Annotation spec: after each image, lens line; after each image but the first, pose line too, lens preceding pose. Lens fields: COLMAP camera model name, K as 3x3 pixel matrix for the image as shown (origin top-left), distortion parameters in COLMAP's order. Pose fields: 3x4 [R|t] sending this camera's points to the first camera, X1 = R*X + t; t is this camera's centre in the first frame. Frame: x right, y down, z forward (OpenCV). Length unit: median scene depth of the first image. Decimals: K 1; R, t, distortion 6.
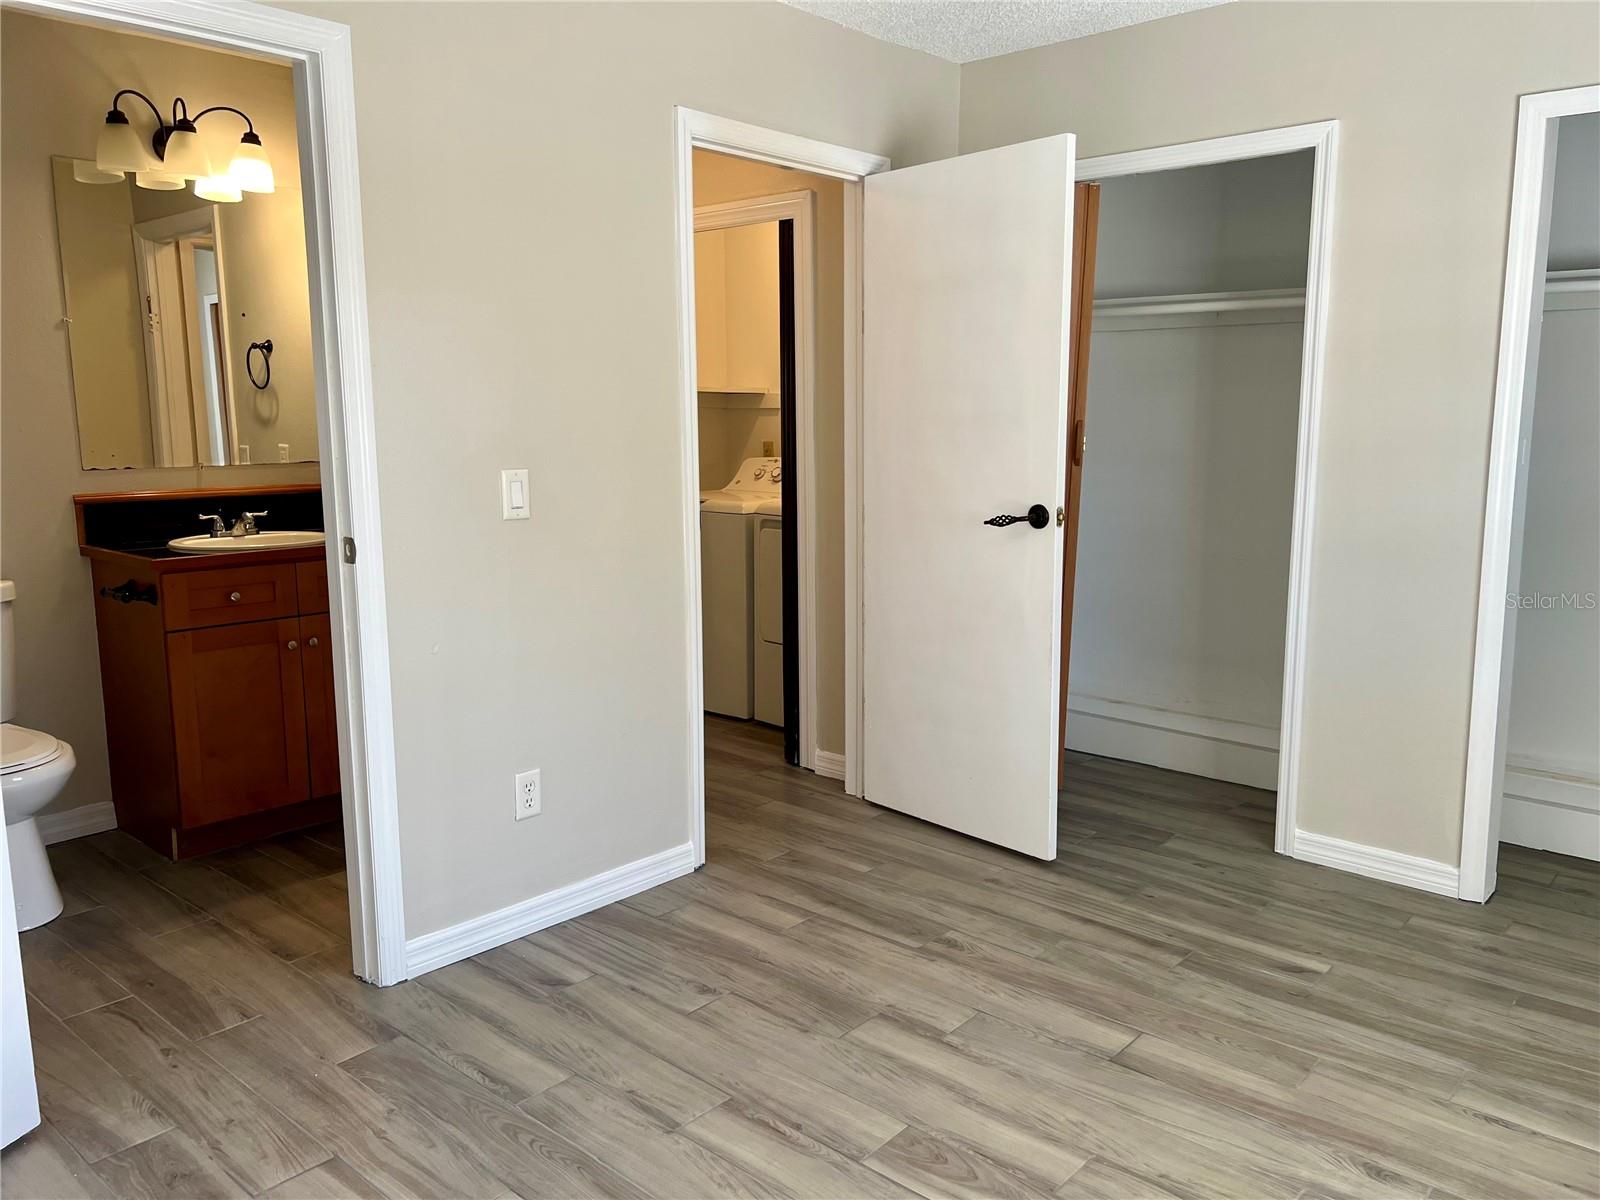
lens RADIAL K [[1198.9, 0, 792.2], [0, 1198.9, 593.8], [0, 0, 1]] dist [0.026287, -0.036597]
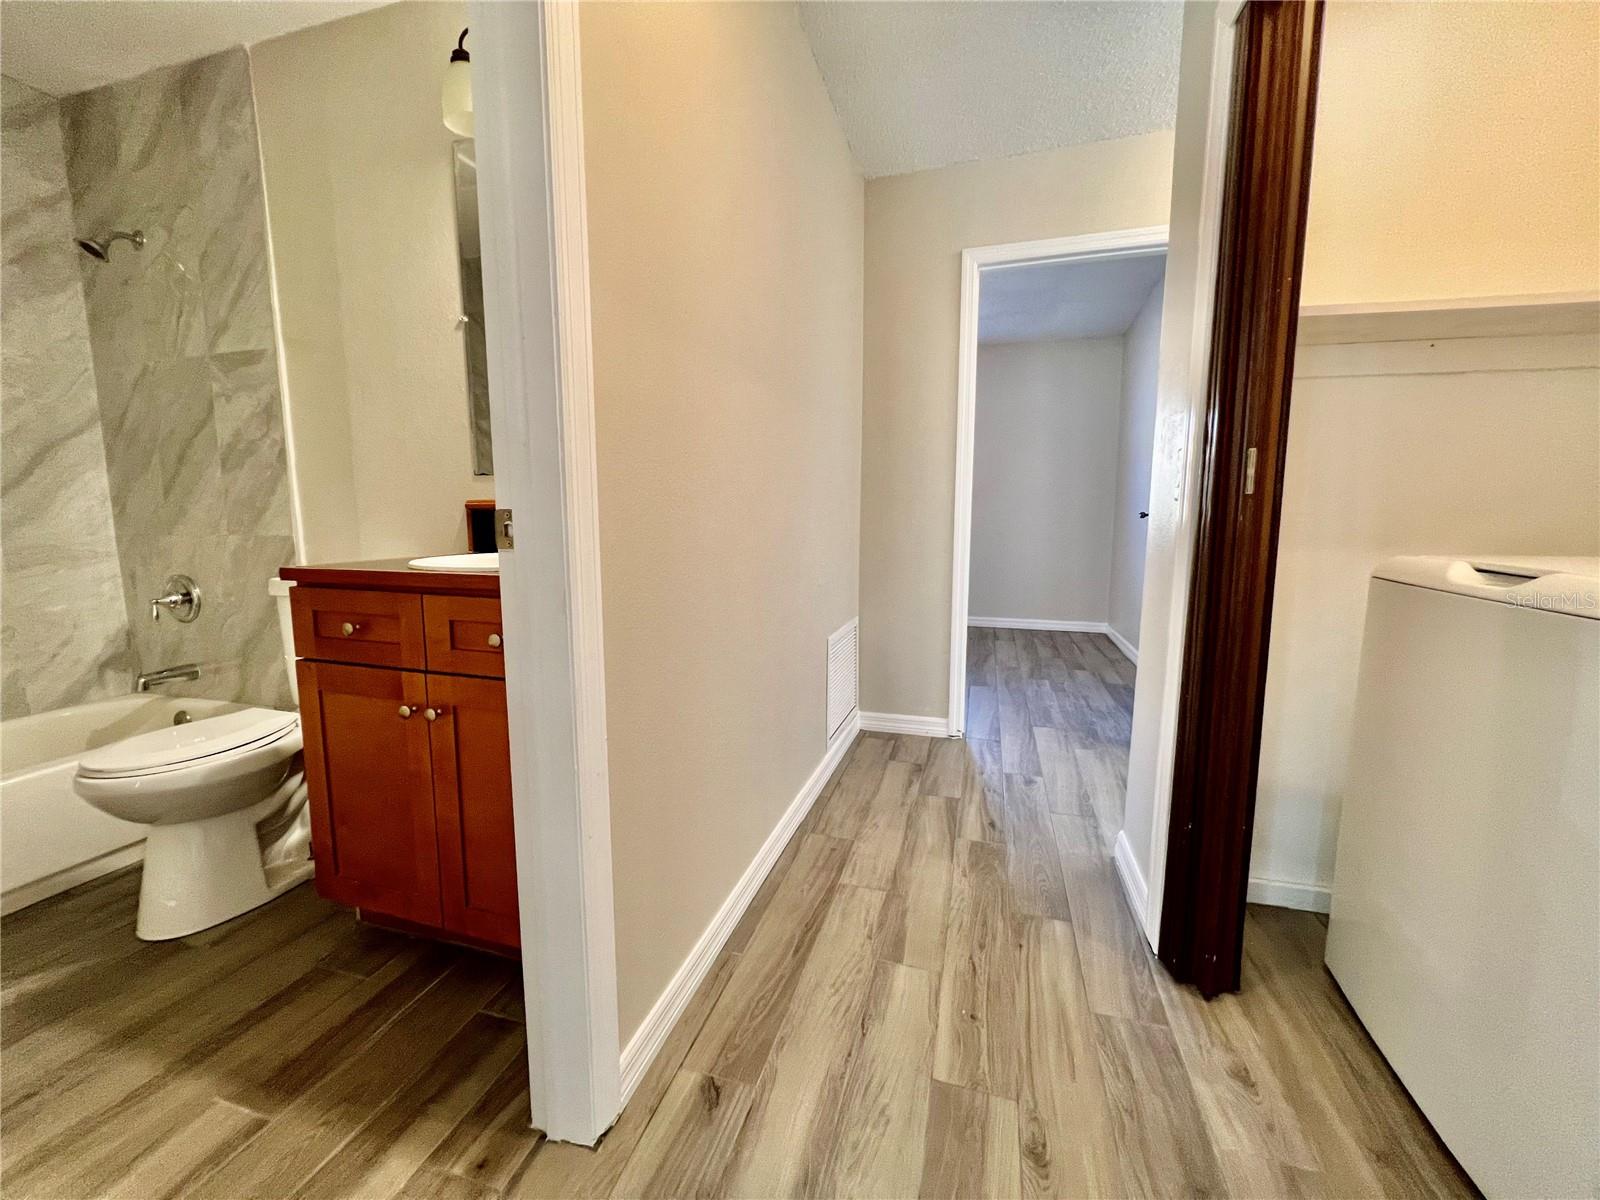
lens RADIAL K [[642.9, 0, 797.0], [0, 642.9, 597.3], [0, 0, 1]] dist [0.001997, -0.000626]
pose [[0.434942, 0.129534, -0.891093, 0.009704], [-0.142429, 0.987038, 0.073961, -0.103178], [0.889123, 0.094748, 0.447754, 1.300776]]
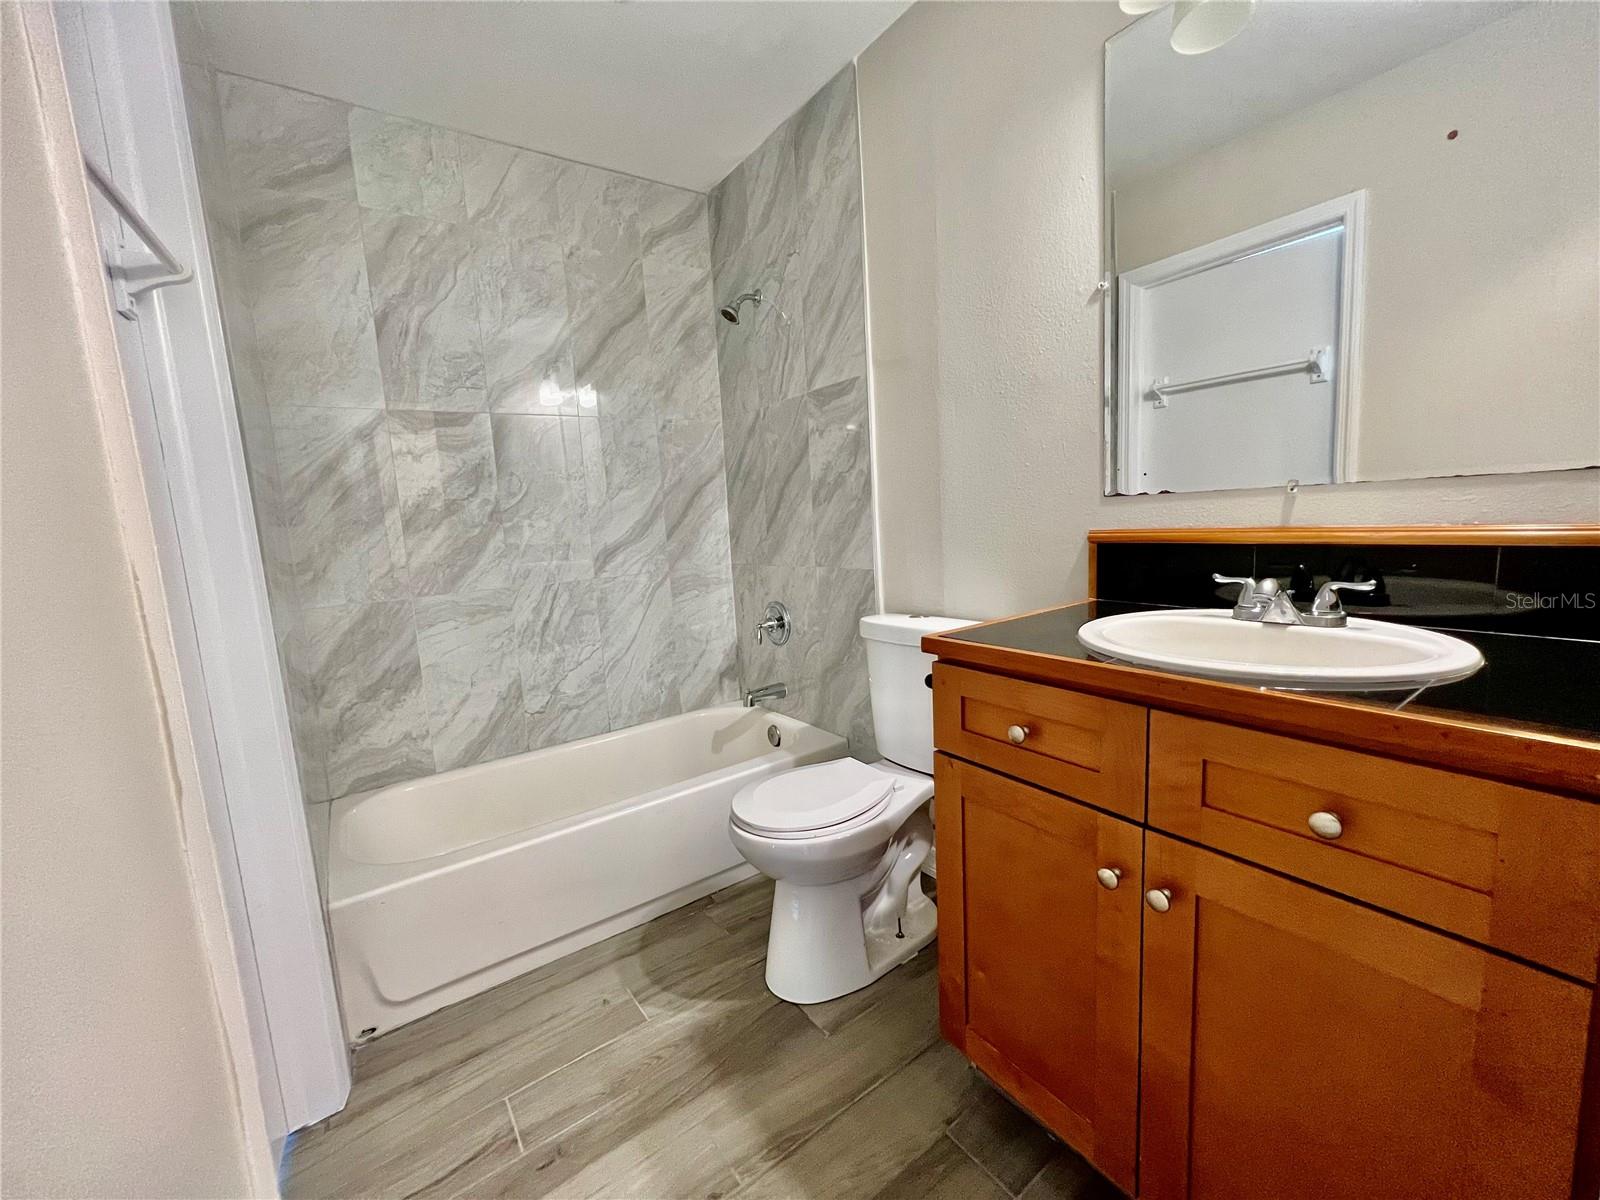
lens RADIAL K [[642.9, 0, 792.1], [0, 642.9, 594.3], [0, 0, 1]] dist [0.001997, -0.000626]
pose [[-0.207142, 0.145428, -0.967442, -0.211442], [-0.087894, 0.982124, 0.166454, -0.119026], [0.974355, 0.119512, -0.190656, 1.156855]]
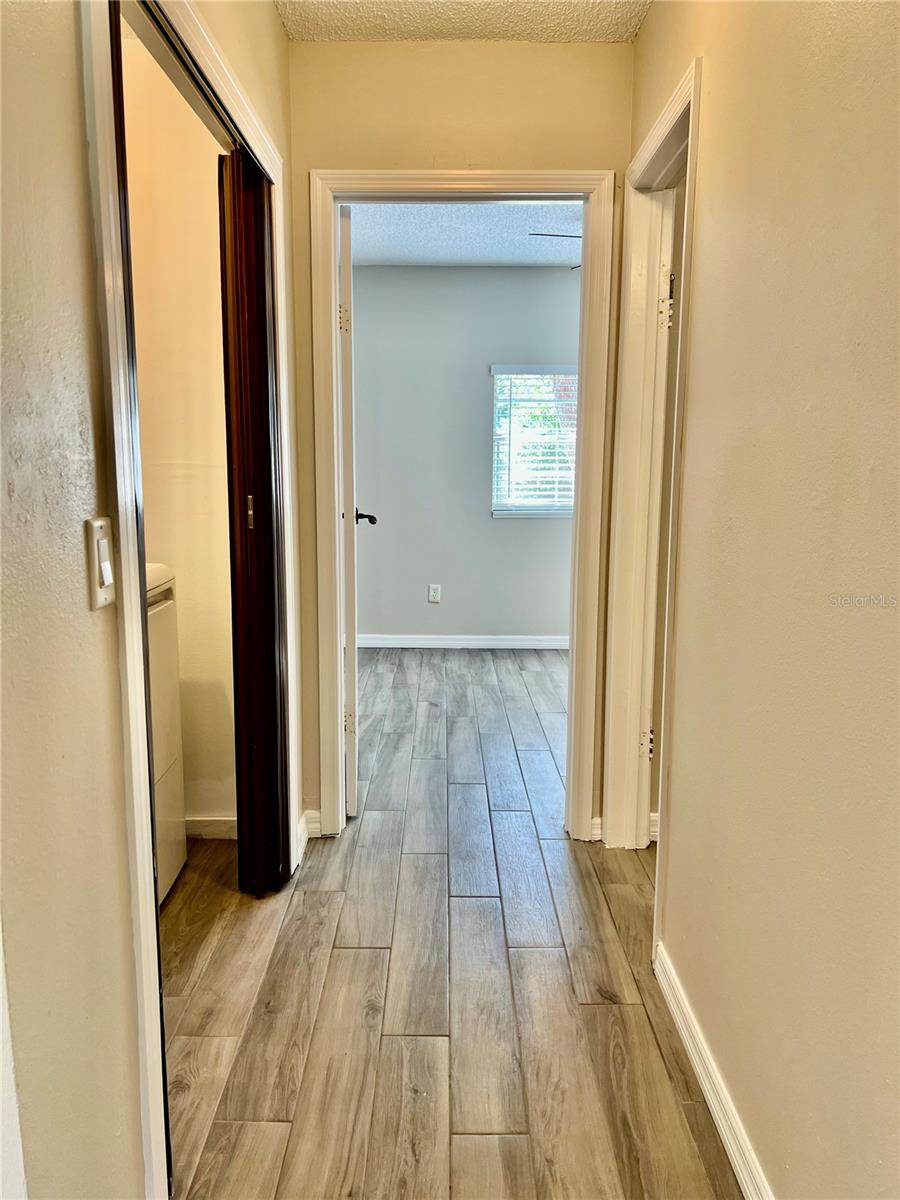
lens RADIAL K [[899.2, 0, 444.9], [0, 899.2, 605.2], [0, 0, 1]] dist [0.026287, -0.036597]
pose [[-0.671719, -0.121780, 0.730728, -0.765019], [0.110221, 0.958987, 0.261141, -0.284415], [-0.732561, 0.255955, -0.630747, 1.964625]]
